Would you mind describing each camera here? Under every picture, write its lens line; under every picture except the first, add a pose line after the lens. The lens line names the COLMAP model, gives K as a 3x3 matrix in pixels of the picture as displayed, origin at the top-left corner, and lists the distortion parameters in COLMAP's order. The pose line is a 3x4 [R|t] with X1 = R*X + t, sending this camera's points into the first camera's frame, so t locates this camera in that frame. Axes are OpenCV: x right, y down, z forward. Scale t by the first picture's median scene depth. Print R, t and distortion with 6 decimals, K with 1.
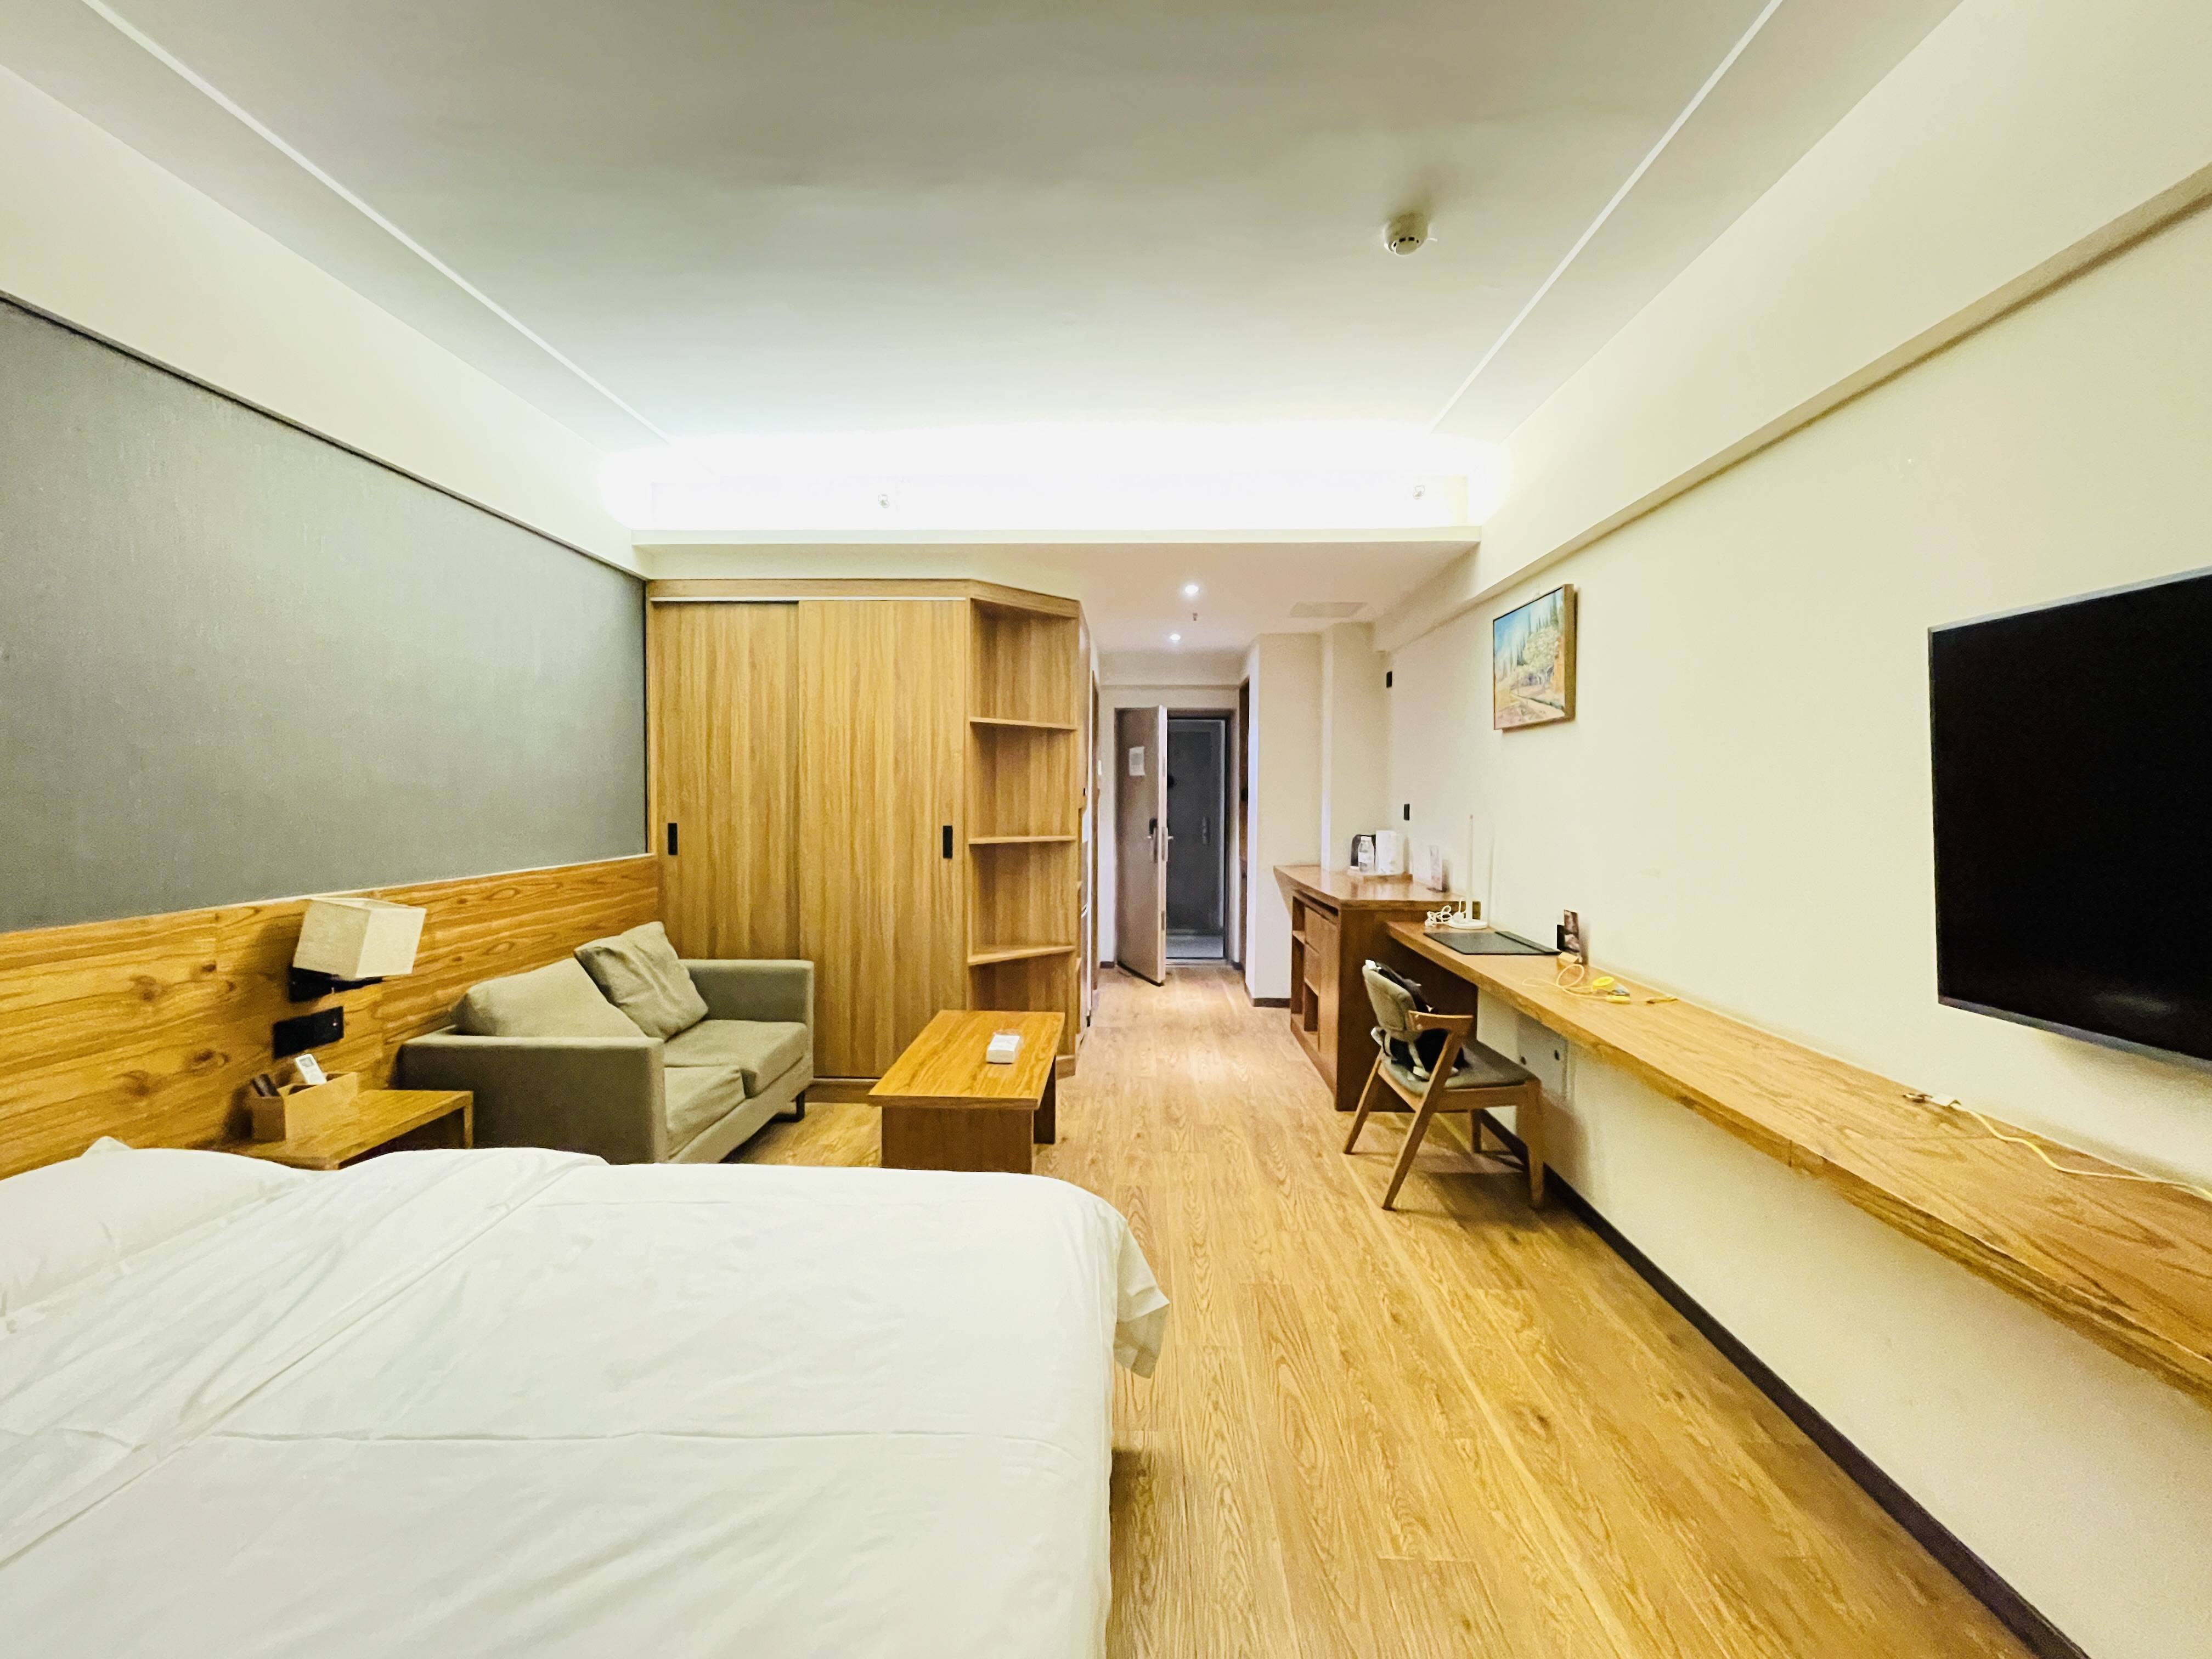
lens RADIAL K [[887.6, 0, 1108.8], [0, 887.6, 833.2], [0, 0, 1]] dist [-0.012014, -0.000142]
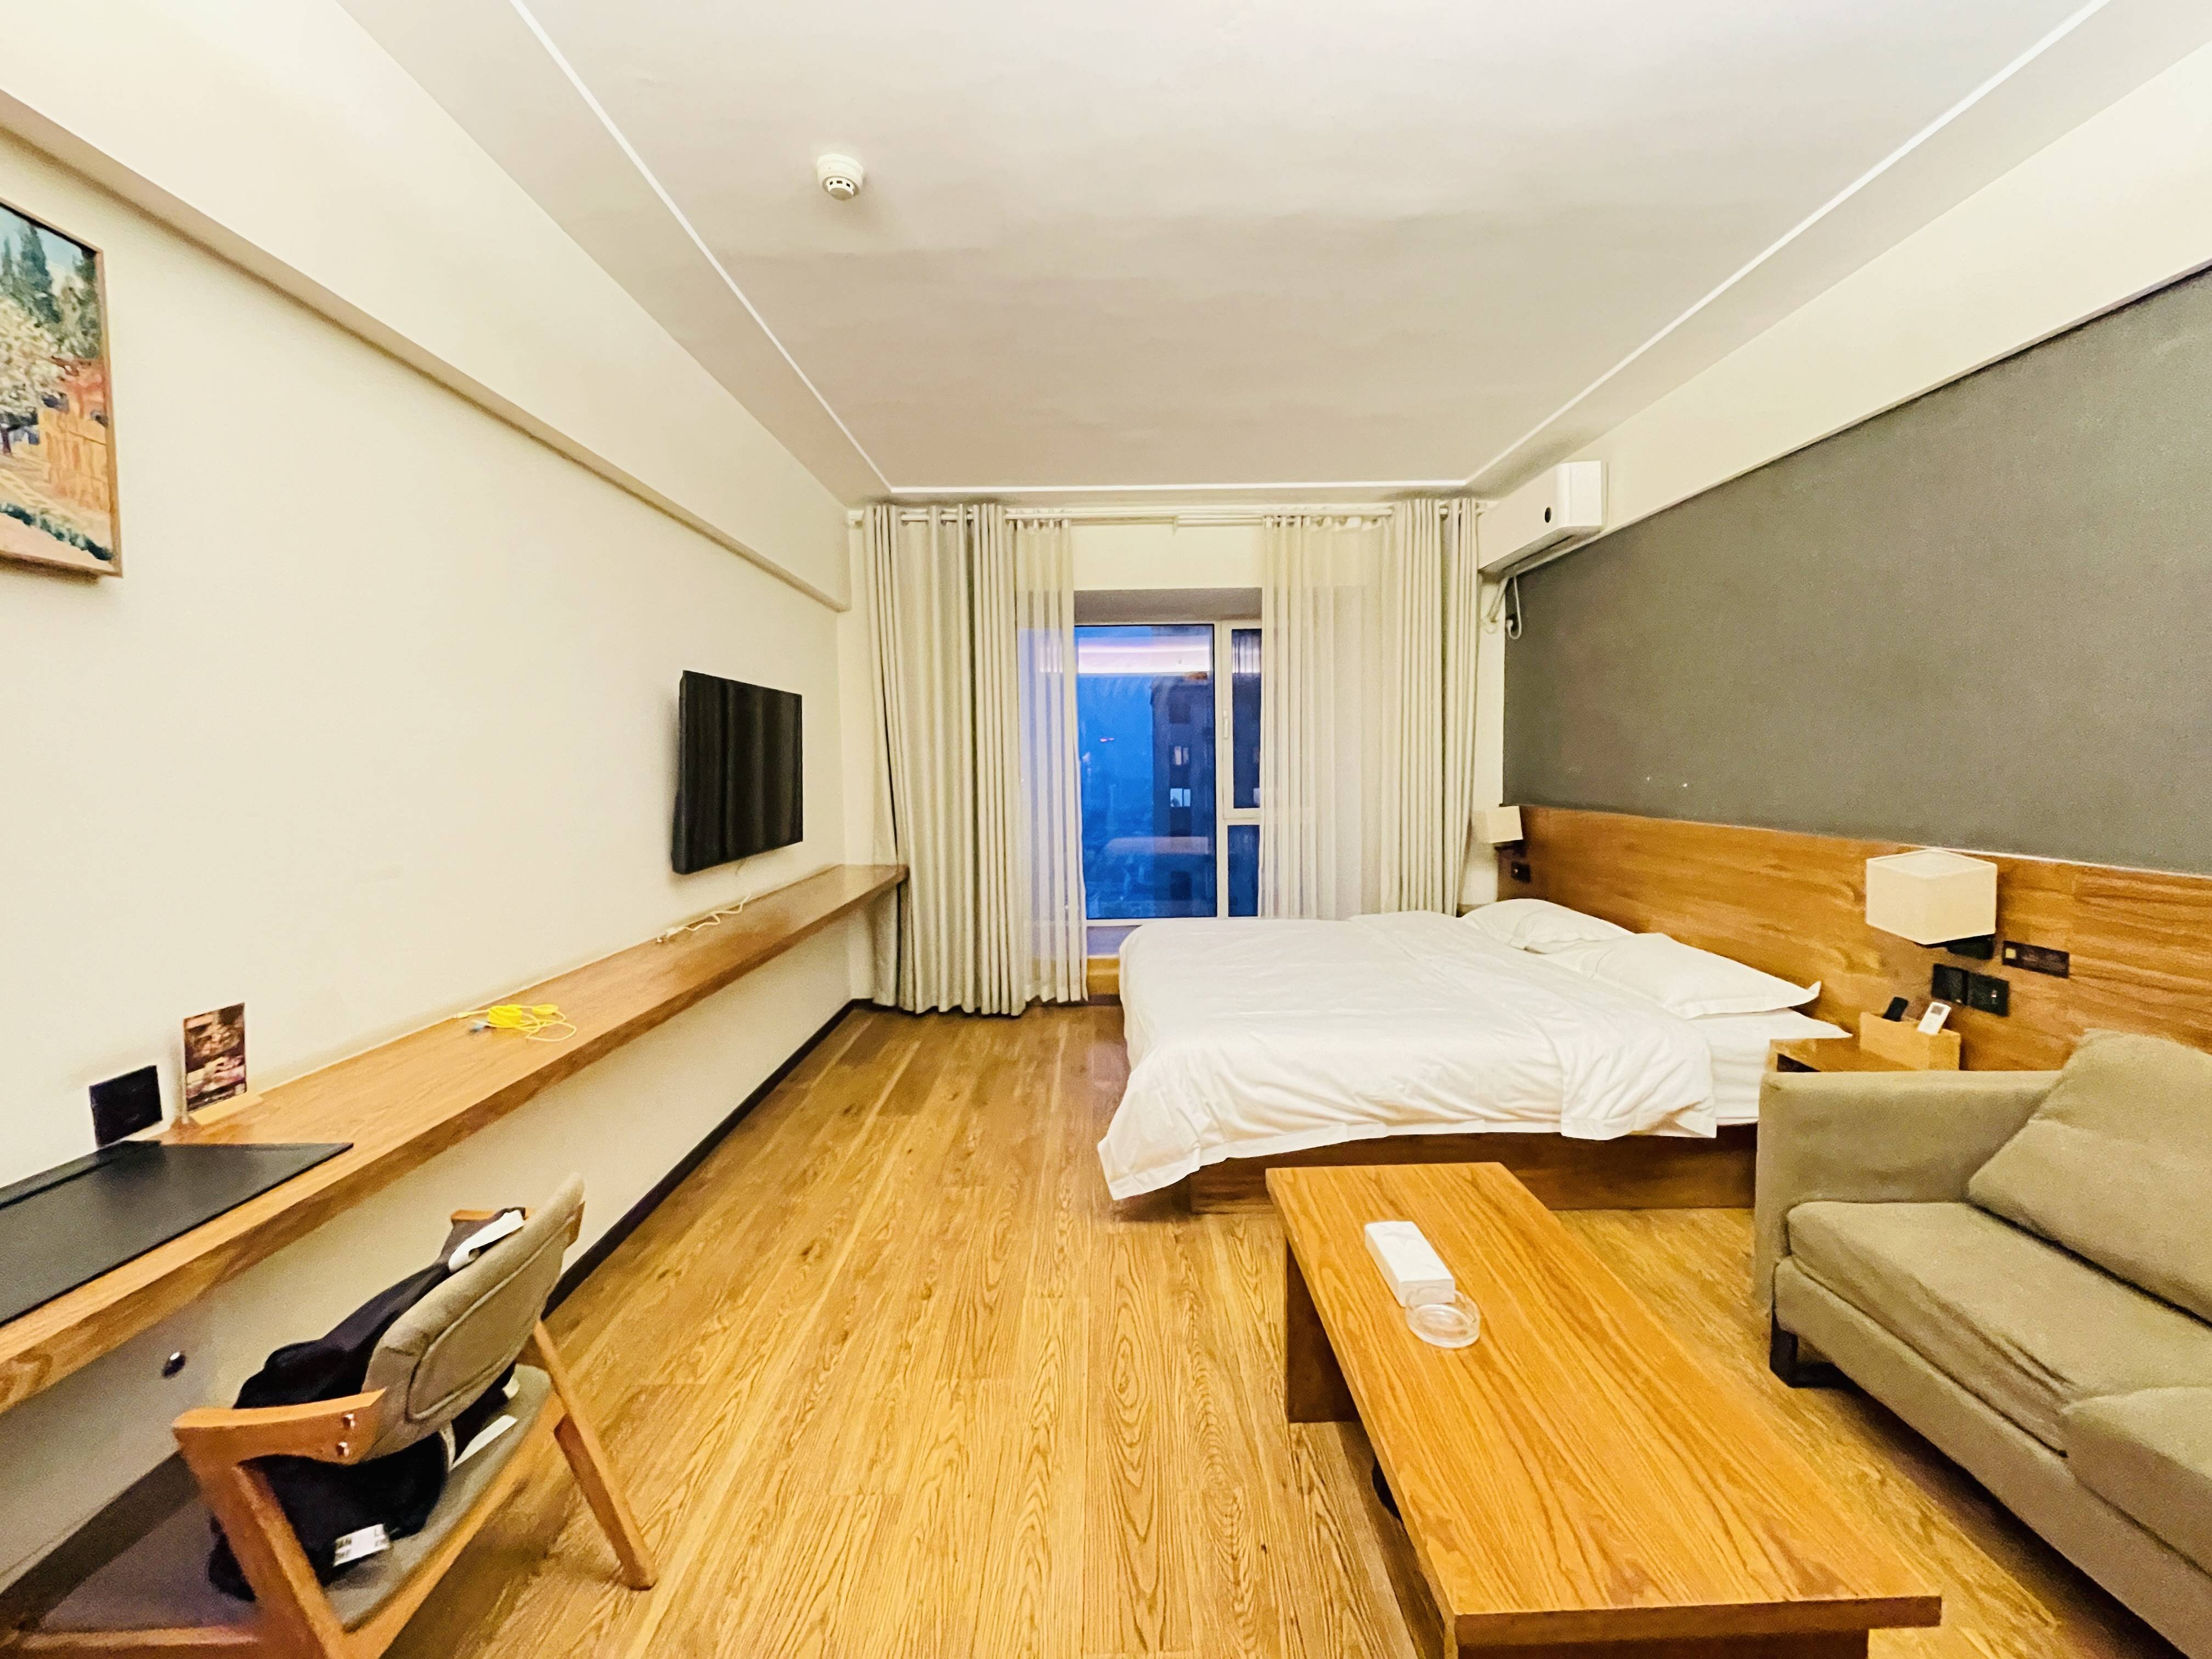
lens RADIAL K [[893.9, 0, 1107.0], [0, 893.9, 827.7], [0, 0, 1]] dist [-0.000479, -0.001944]
pose [[-0.999118, 0.013354, -0.039819, 0.068955], [0.008515, 0.992821, 0.119307, -0.062087], [0.041127, 0.118862, -0.992059, 1.510859]]
